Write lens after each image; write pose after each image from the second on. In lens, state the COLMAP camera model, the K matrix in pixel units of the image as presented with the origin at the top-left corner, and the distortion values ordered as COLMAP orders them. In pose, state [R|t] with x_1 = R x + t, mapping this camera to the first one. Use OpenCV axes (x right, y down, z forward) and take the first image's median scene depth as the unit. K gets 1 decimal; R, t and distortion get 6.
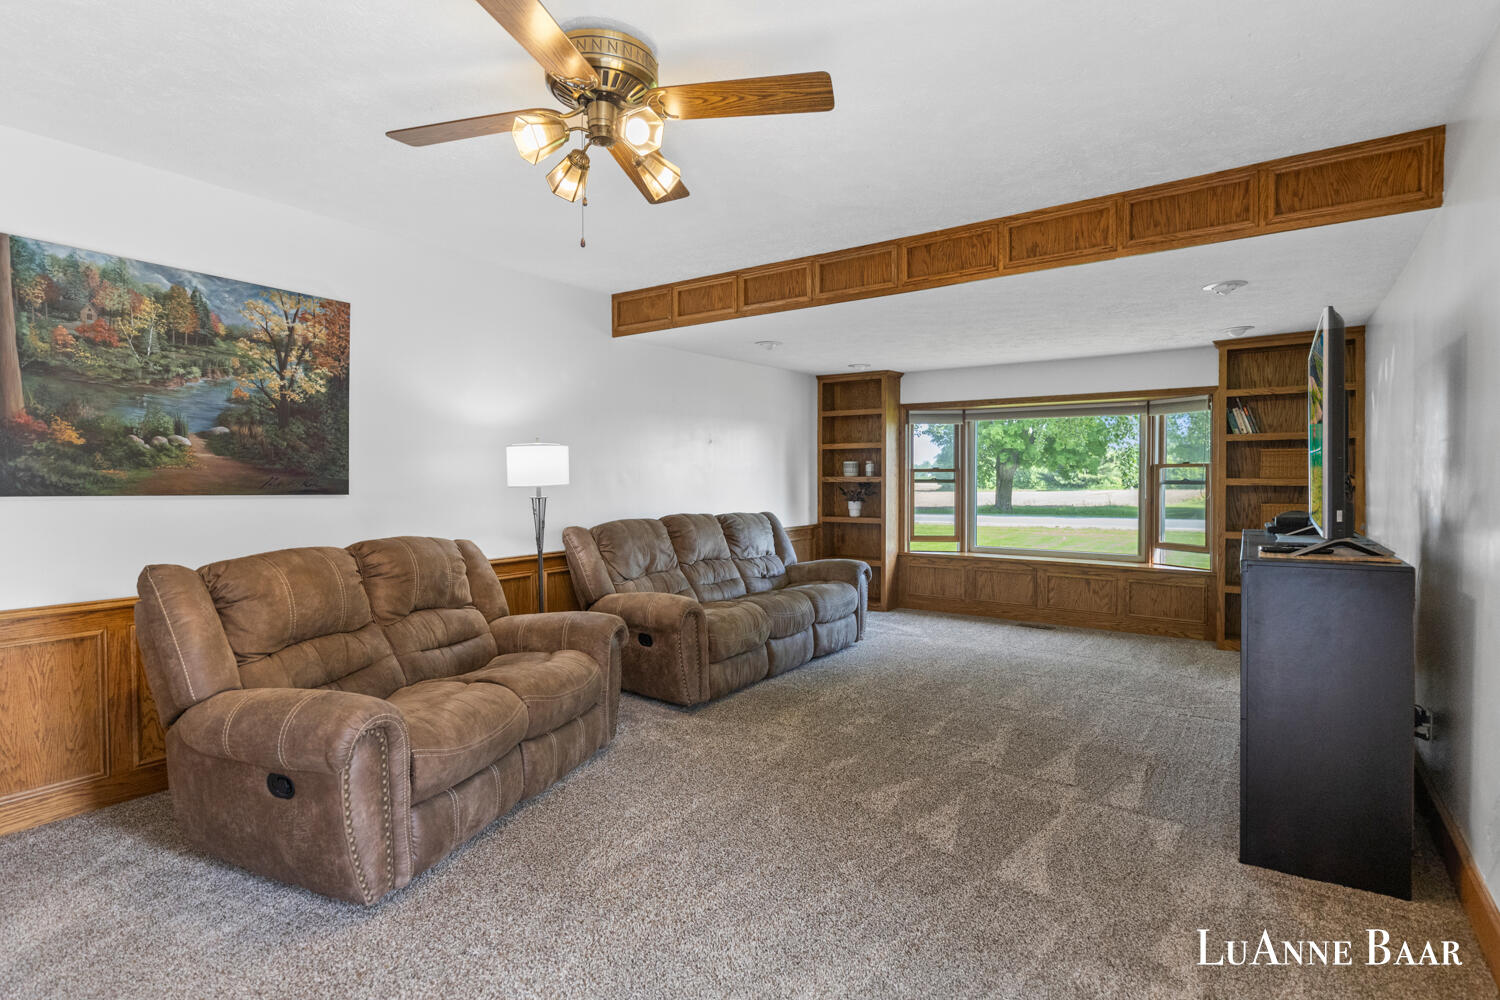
lens RADIAL K [[753.6, 0, 748.1], [0, 753.6, 498.8], [0, 0, 1]] dist [-0.002733, 0.000945]
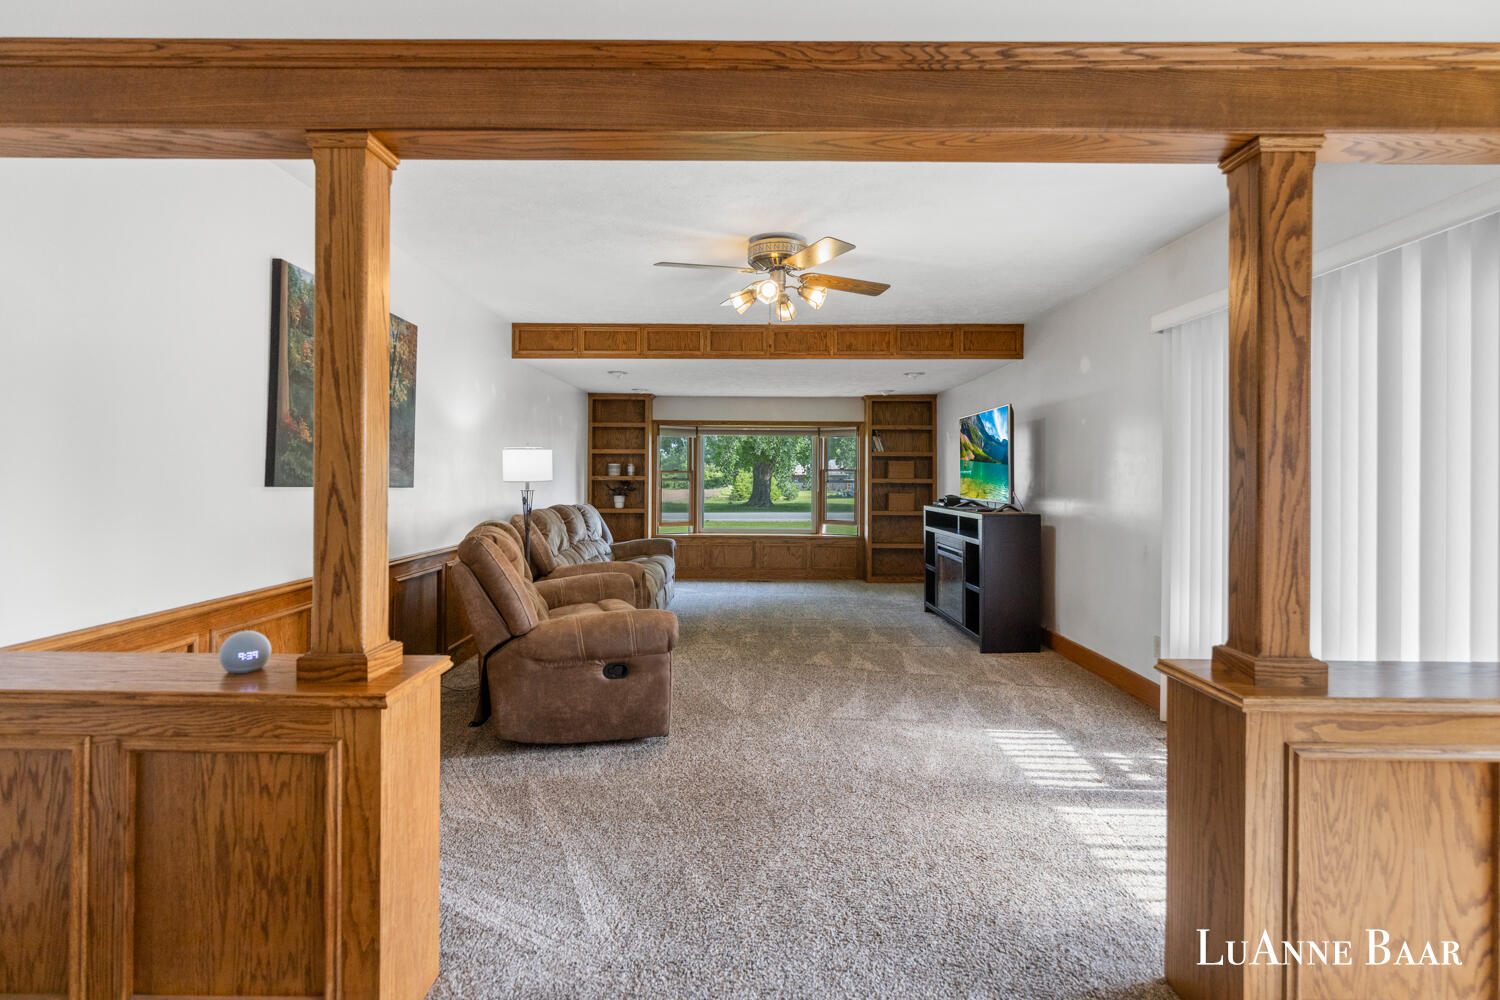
lens RADIAL K [[753.6, 0, 748.2], [0, 753.6, 487.0], [0, 0, 1]] dist [-0.002733, 0.000945]
pose [[0.810666, -0.001104, 0.585508, -0.559050], [0.011014, 0.999850, -0.013363, 0.010662], [-0.585406, 0.017282, 0.810556, -0.183542]]
